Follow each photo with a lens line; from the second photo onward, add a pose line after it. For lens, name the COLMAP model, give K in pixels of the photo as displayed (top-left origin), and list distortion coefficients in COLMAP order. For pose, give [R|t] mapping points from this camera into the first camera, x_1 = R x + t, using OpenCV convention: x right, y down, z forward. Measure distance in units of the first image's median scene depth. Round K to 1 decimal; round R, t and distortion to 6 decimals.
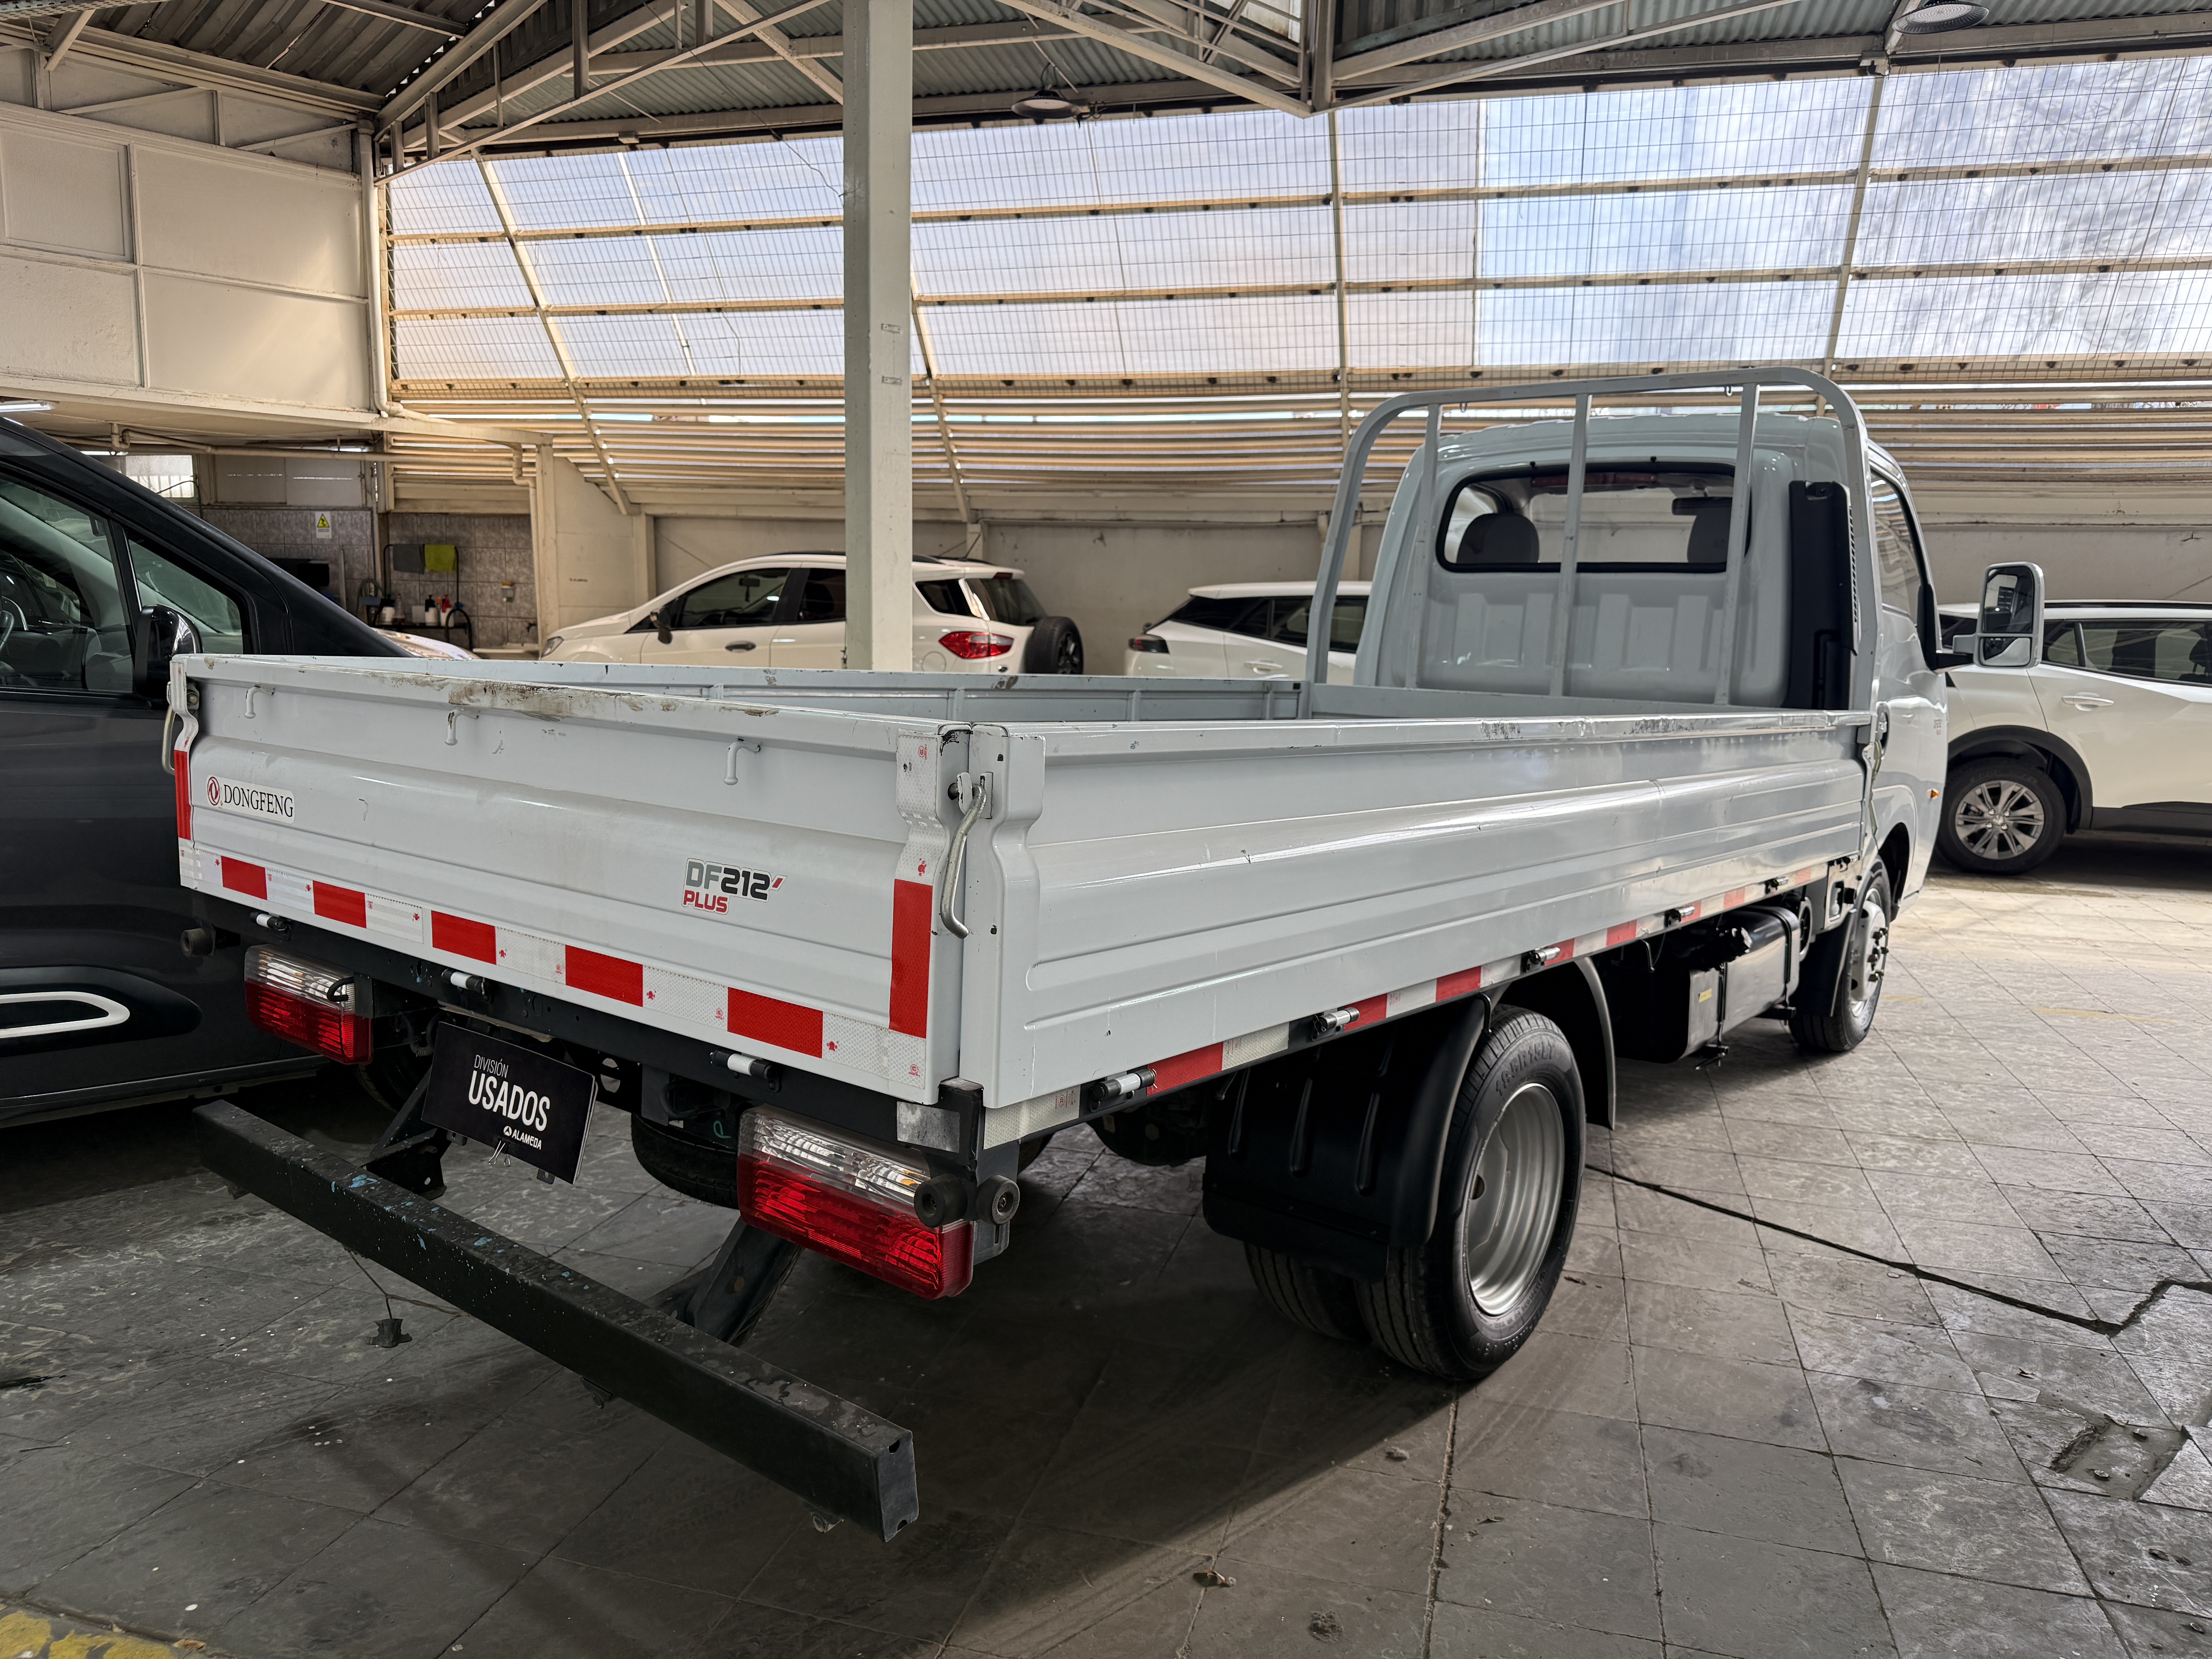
lens RADIAL K [[1556.2, 0, 1061.6], [0, 1556.2, 916.0], [0, 0, 1]] dist [-0.000224, -0.016918]
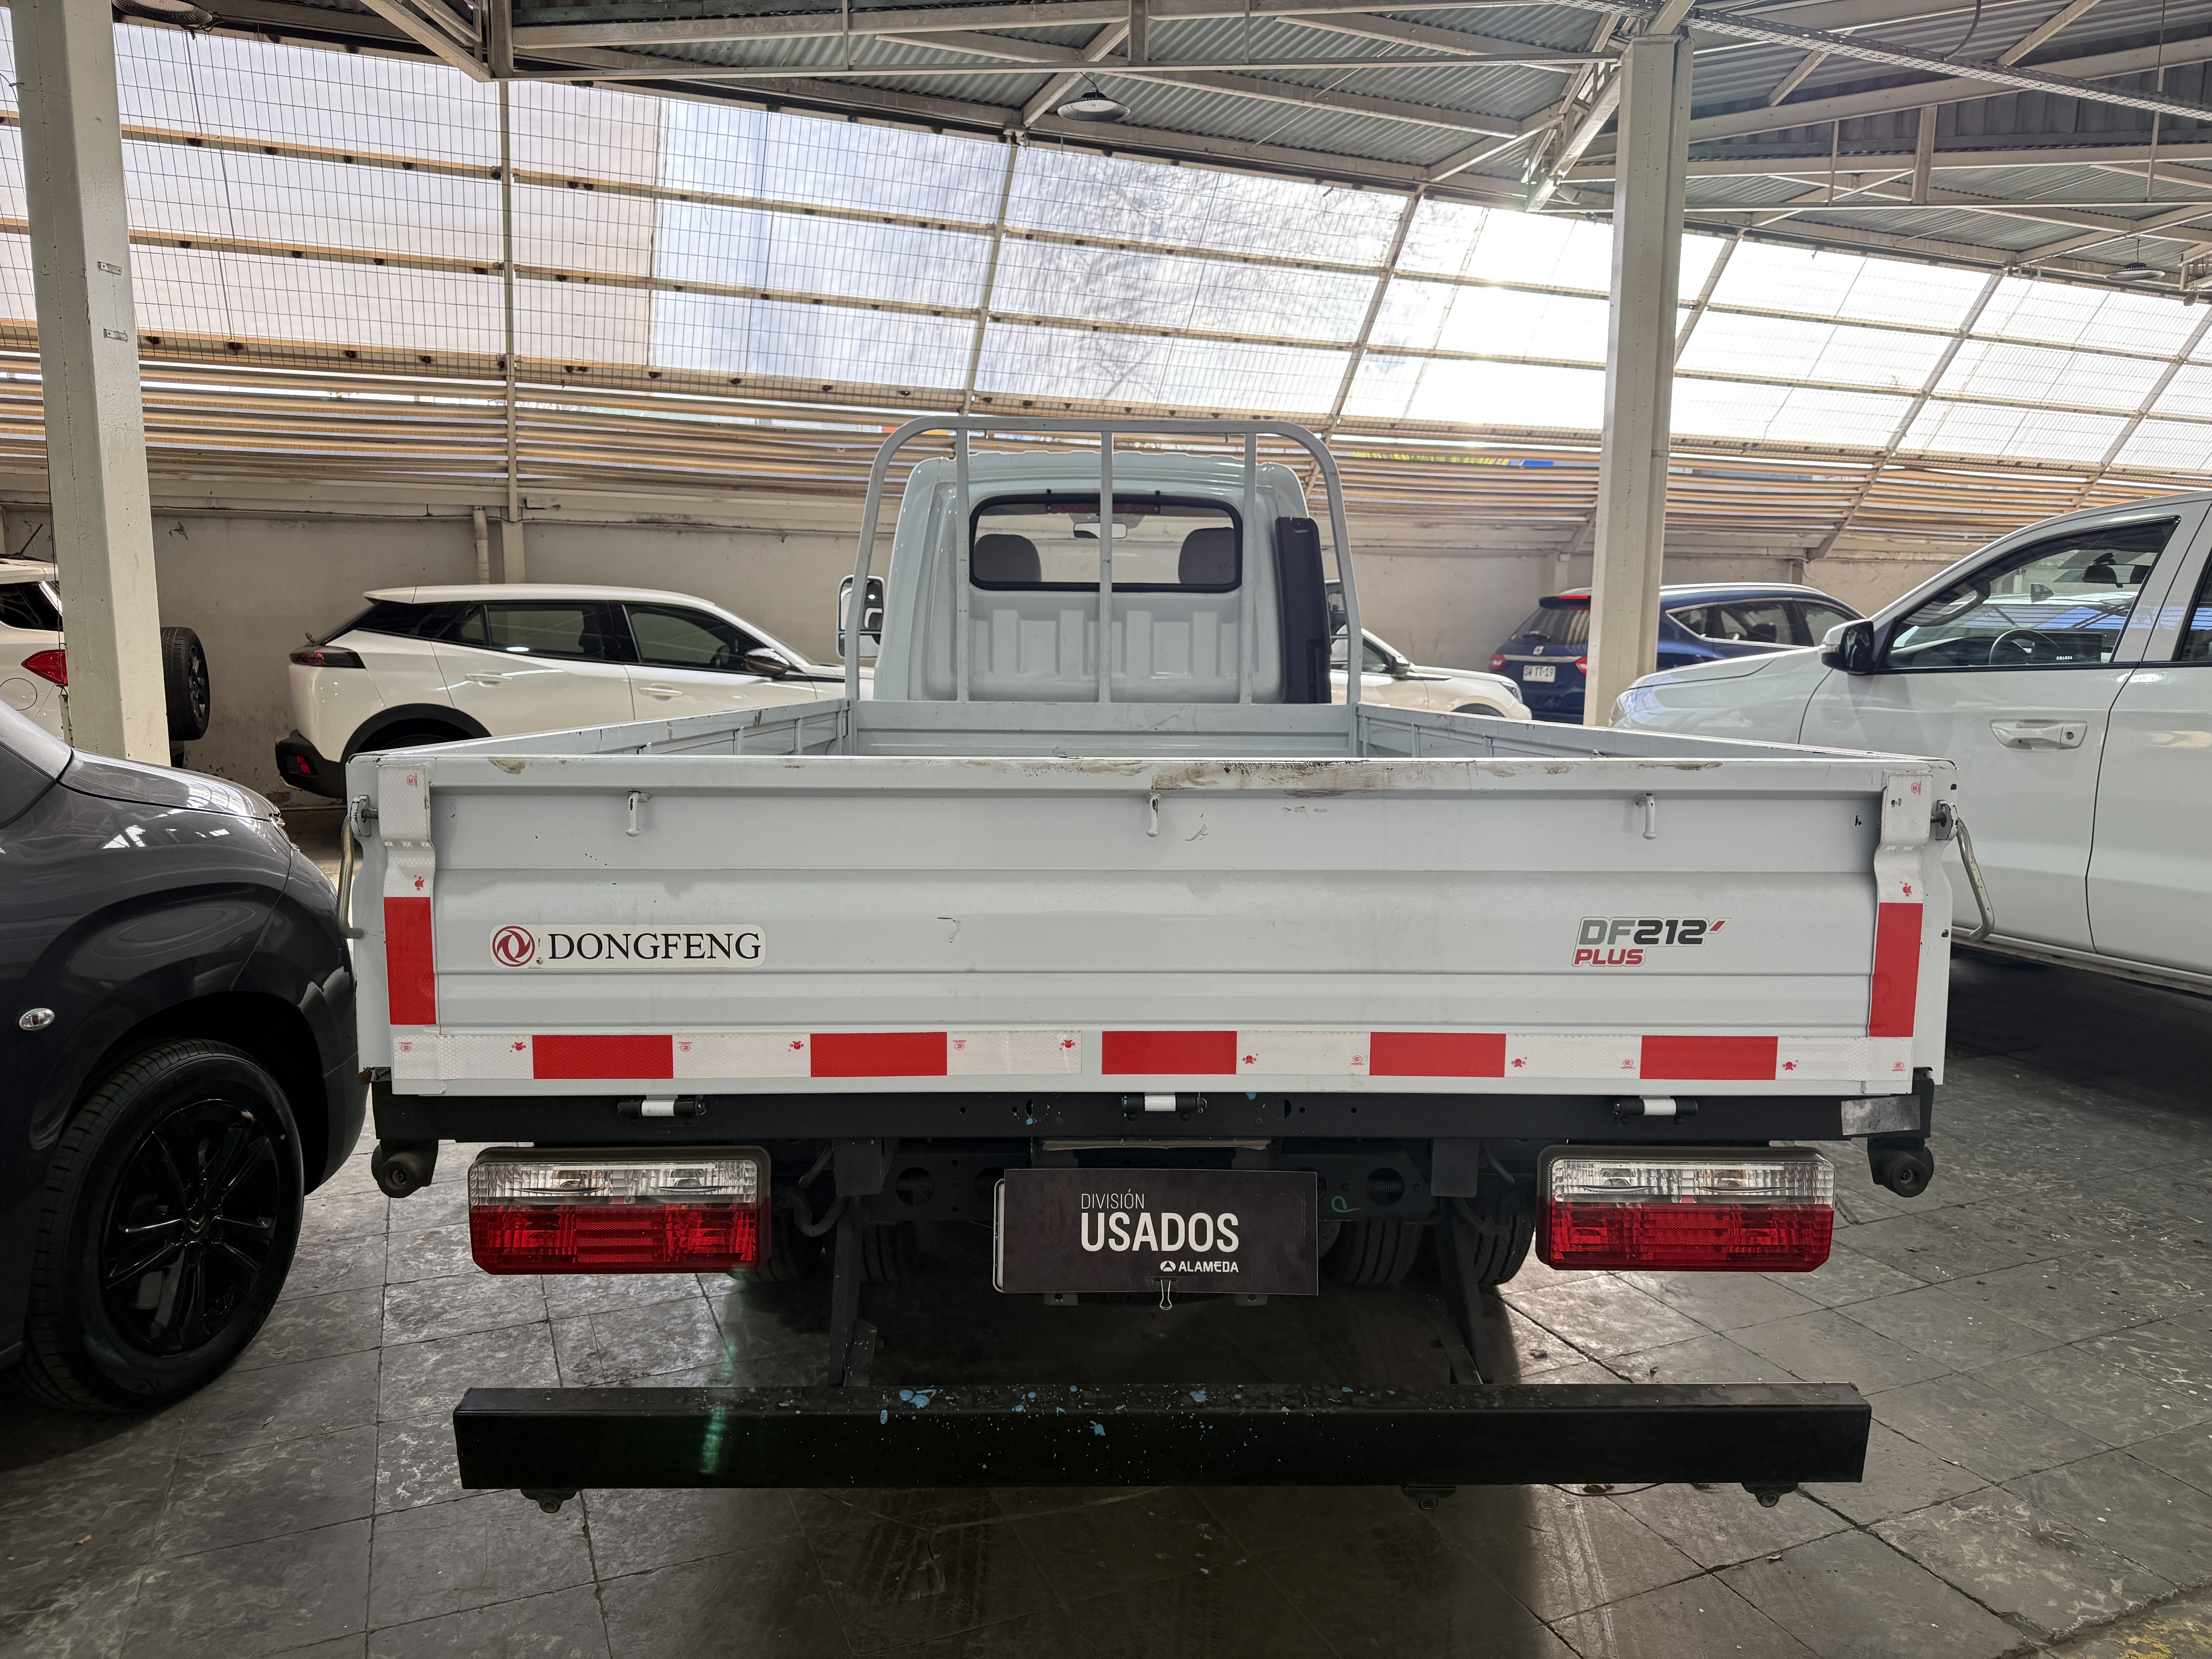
lens RADIAL K [[1556.3, 0, 1093.2], [0, 1556.3, 883.8], [0, 0, 1]] dist [0.106970, -0.147372]
pose [[0.767841, -0.122161, 0.628885, -0.221455], [0.132814, 0.990678, 0.030279, -0.026046], [-0.626722, 0.060276, 0.776908, 0.079006]]
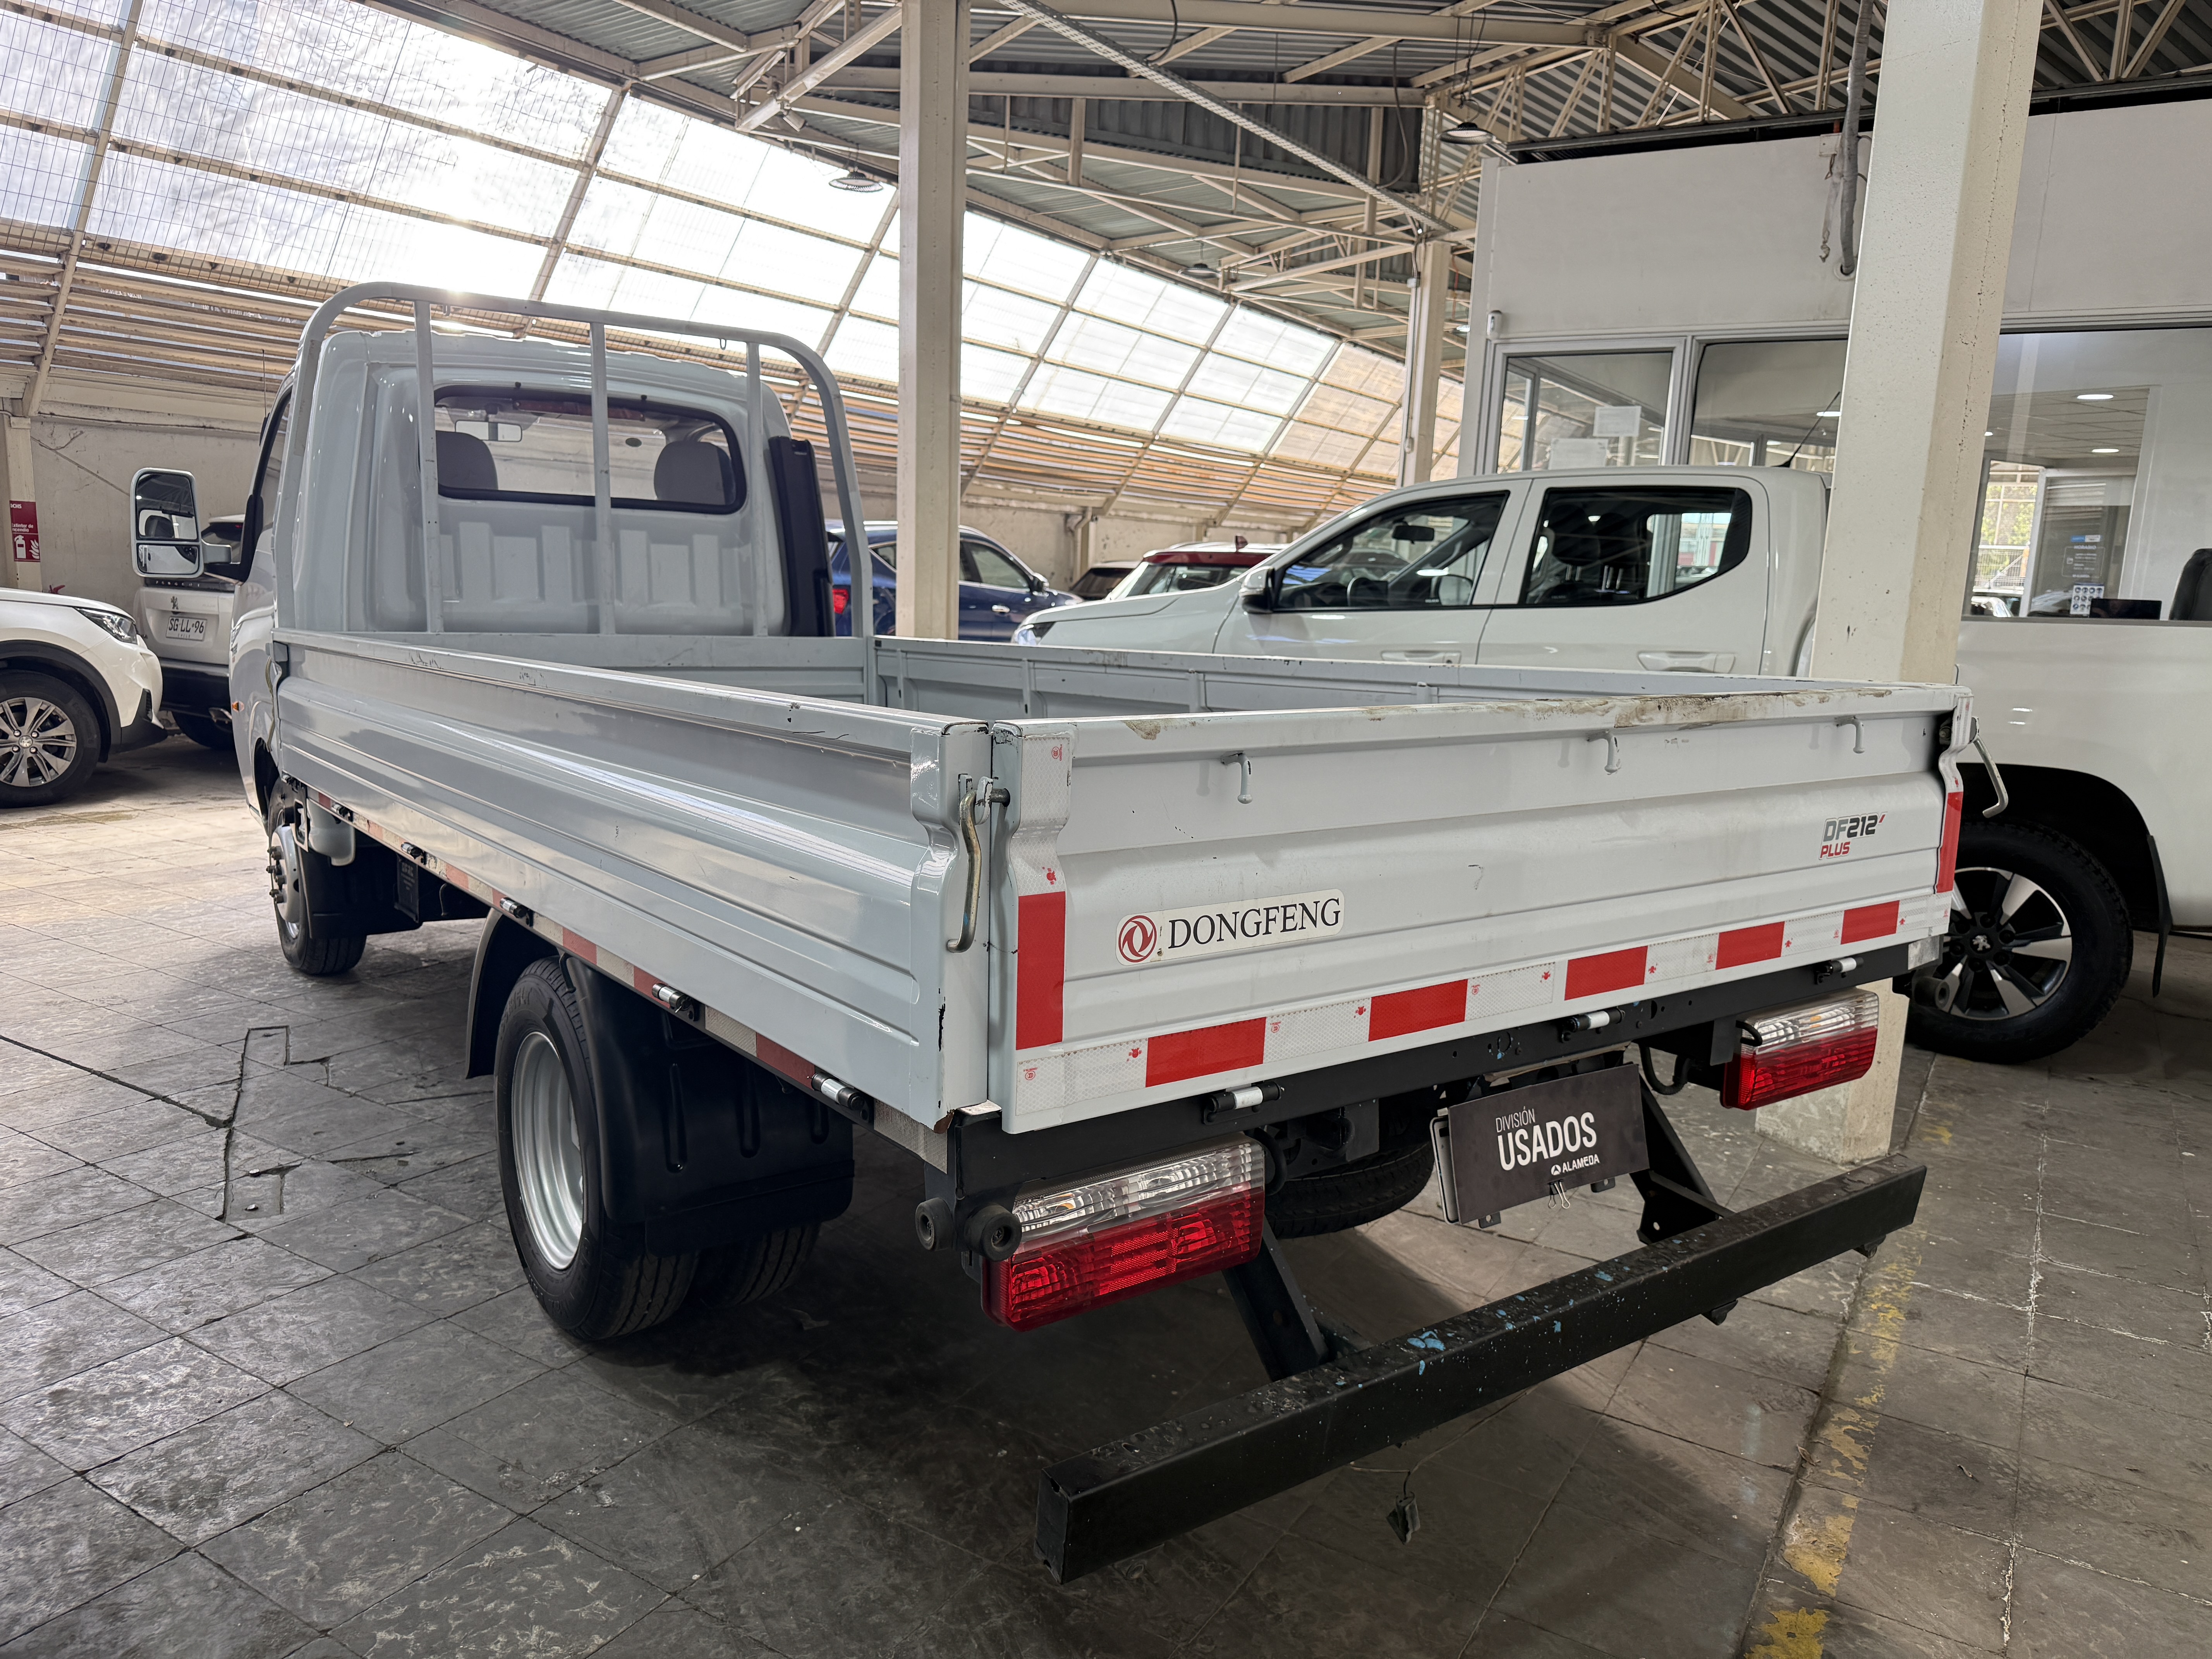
lens RADIAL K [[1564.1, 0, 1105.1], [0, 1564.1, 917.2], [0, 0, 1]] dist [0.020969, -0.023696]
pose [[0.264355, -0.222013, 0.938524, -0.311434], [0.157033, 0.970065, 0.185243, -0.055805], [-0.951555, 0.098409, 0.291305, 0.233681]]
